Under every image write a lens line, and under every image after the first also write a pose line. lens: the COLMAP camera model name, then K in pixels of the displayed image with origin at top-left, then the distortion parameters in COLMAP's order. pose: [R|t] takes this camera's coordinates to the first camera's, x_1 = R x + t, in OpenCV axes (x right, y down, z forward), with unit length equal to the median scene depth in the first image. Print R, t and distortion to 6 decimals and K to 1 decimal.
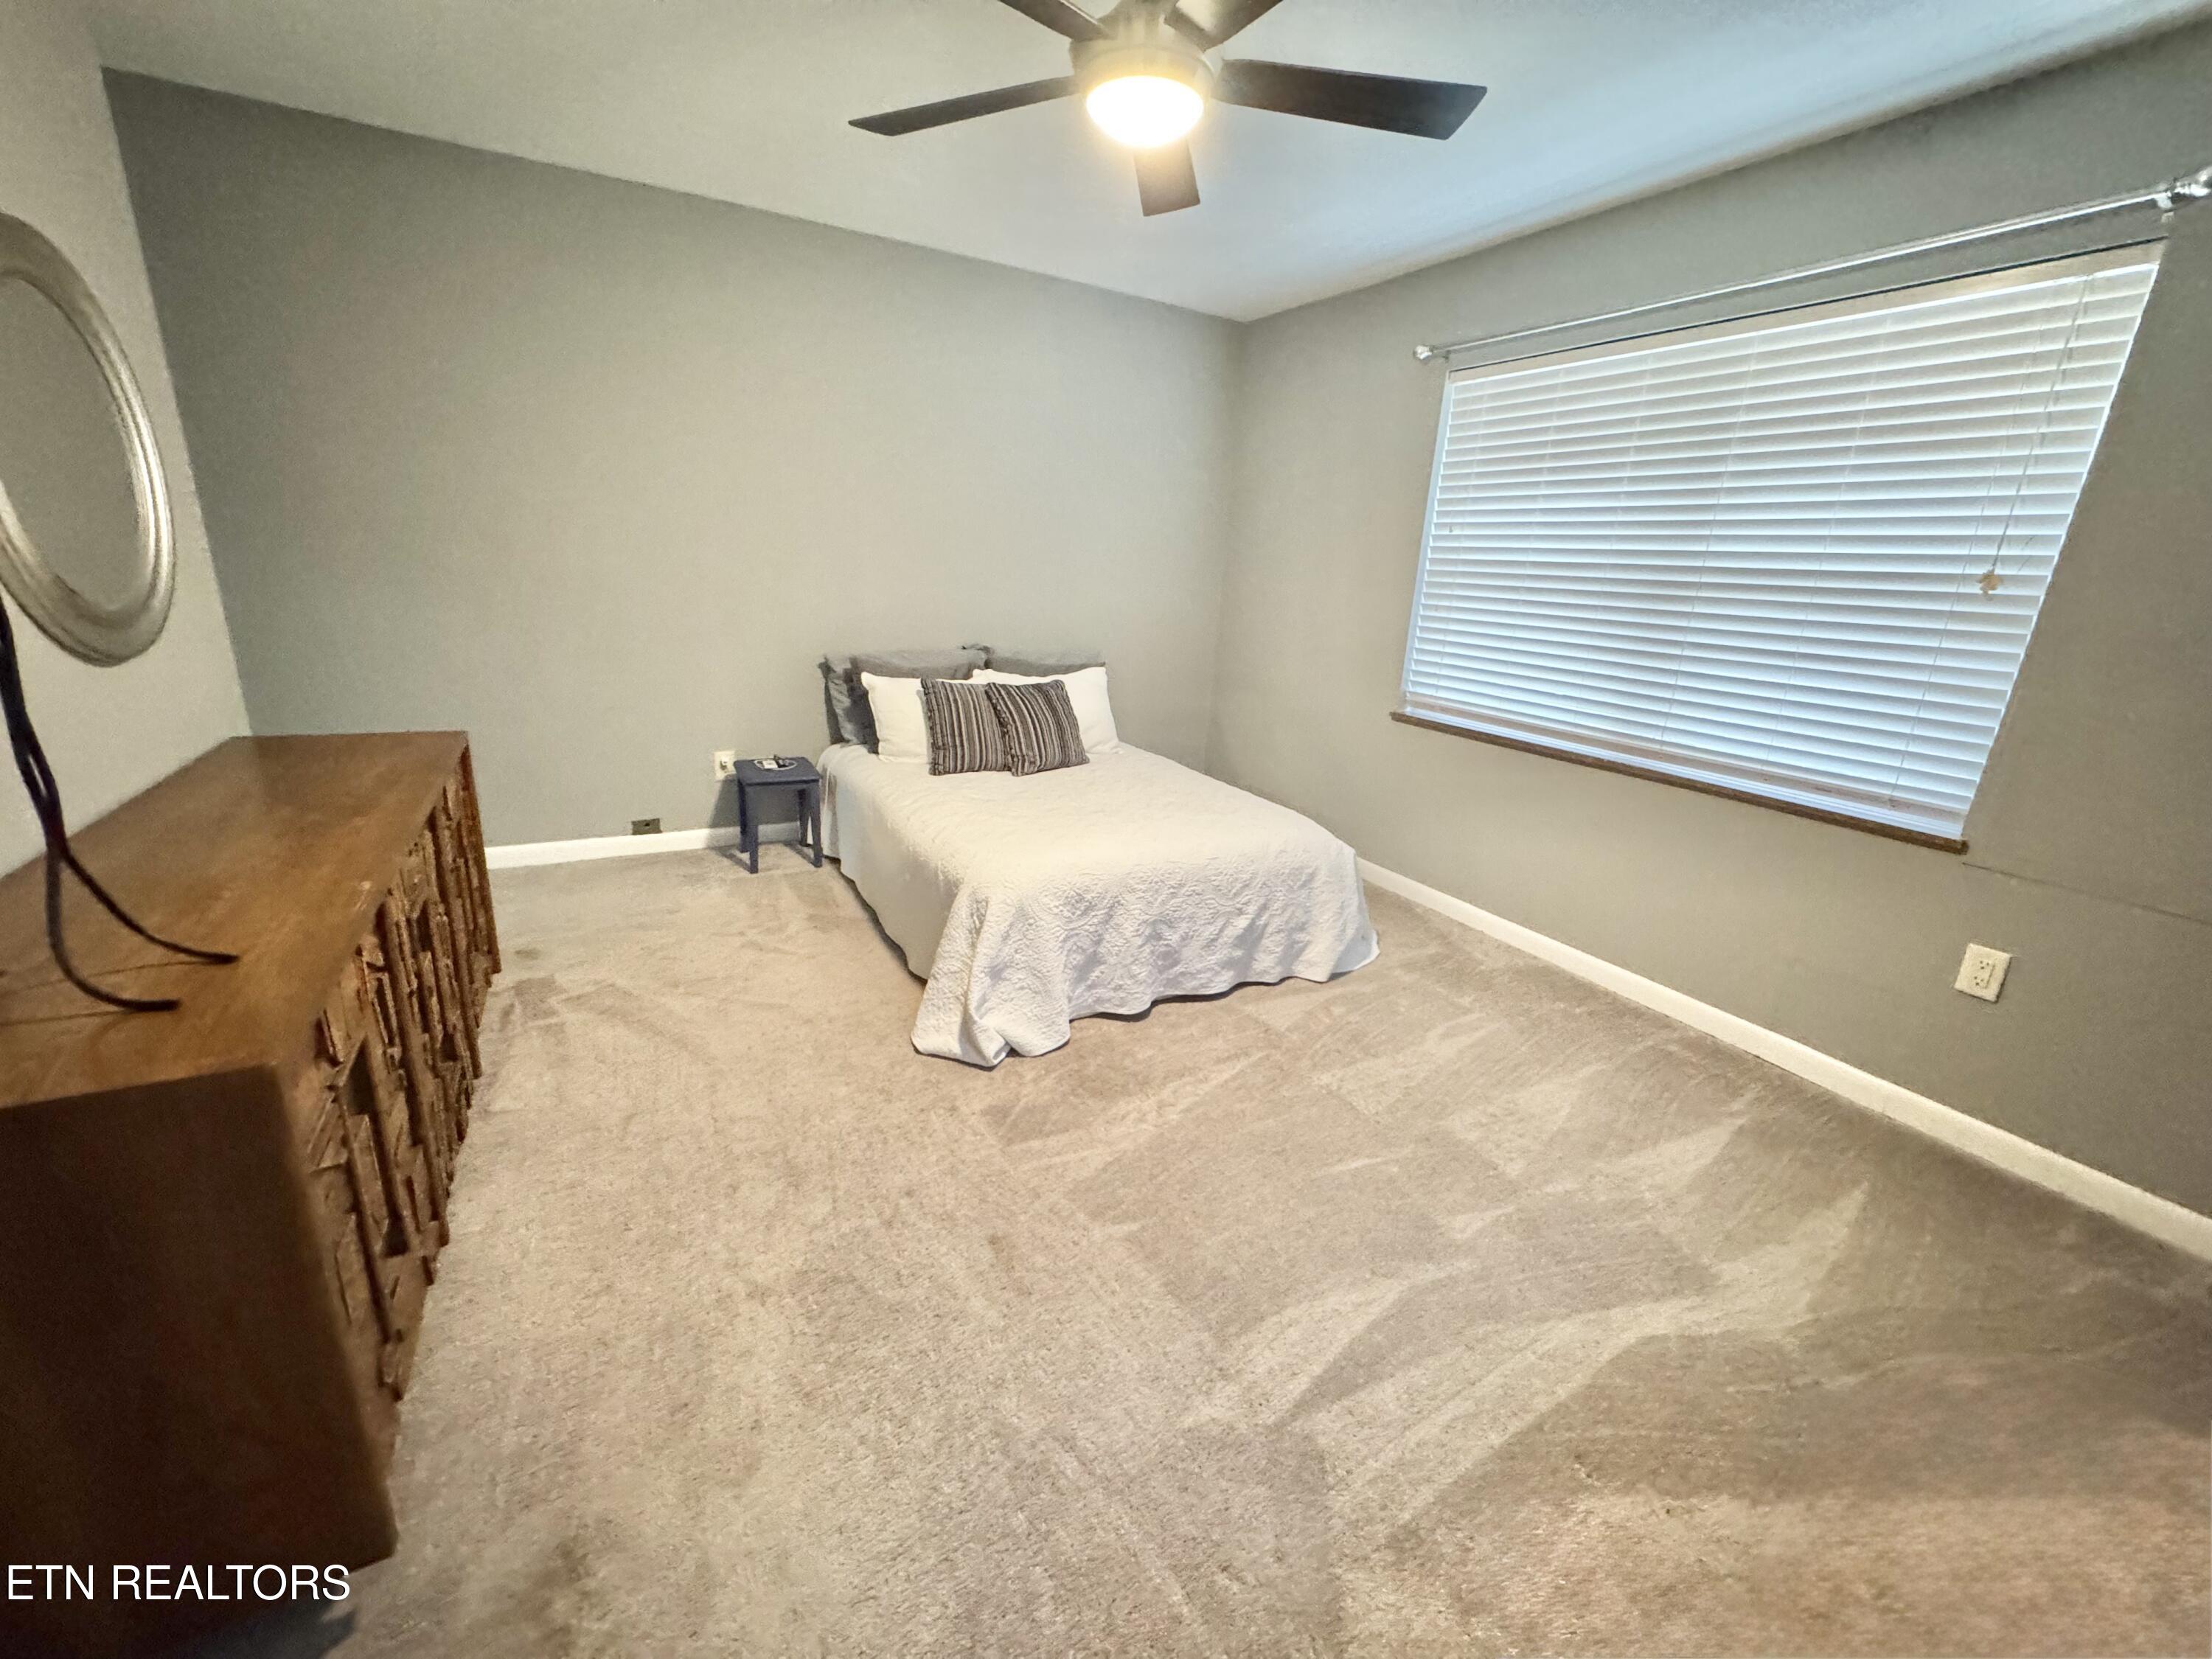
lens RADIAL K [[887.1, 0, 1094.8], [0, 887.1, 826.8], [0, 0, 1]] dist [-0.004432, 0.001141]
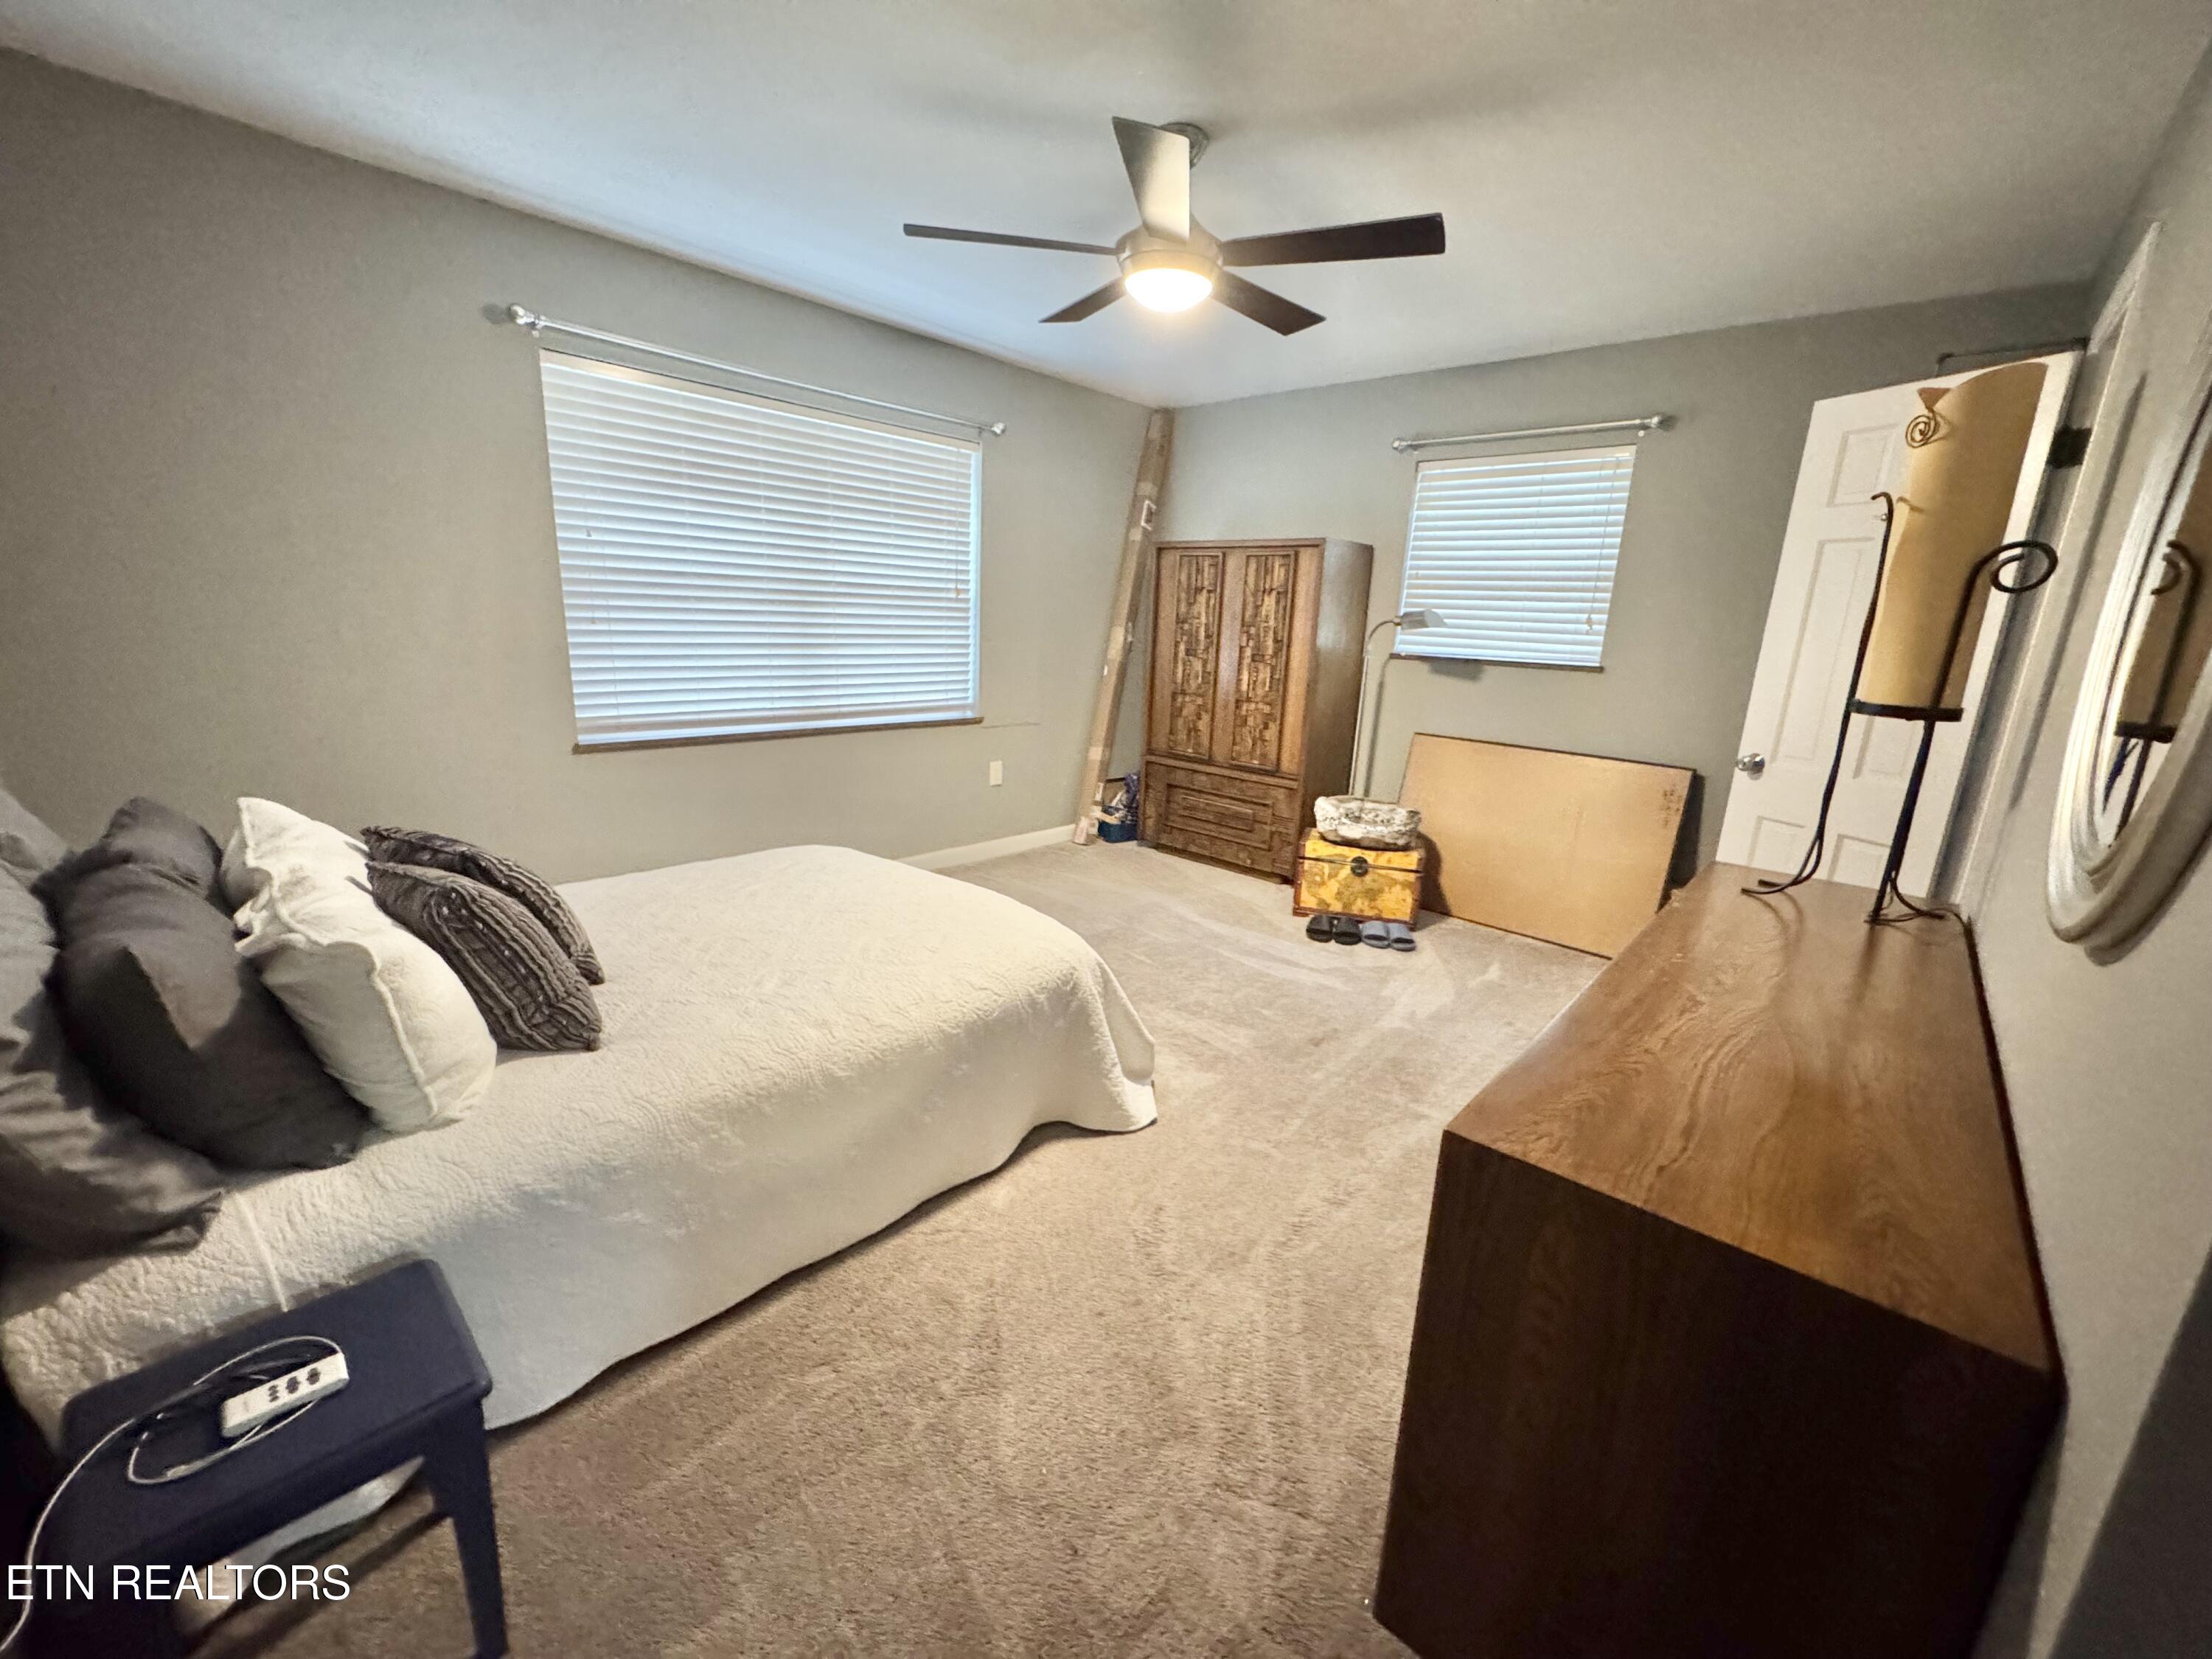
lens RADIAL K [[887.1, 0, 1115.3], [0, 887.1, 837.3], [0, 0, 1]] dist [-0.004432, 0.001141]
pose [[-0.322613, -0.318377, 0.891379, -0.674132], [0.195303, 0.899078, 0.391812, -0.306930], [-0.926163, 0.300493, -0.227875, 0.804581]]
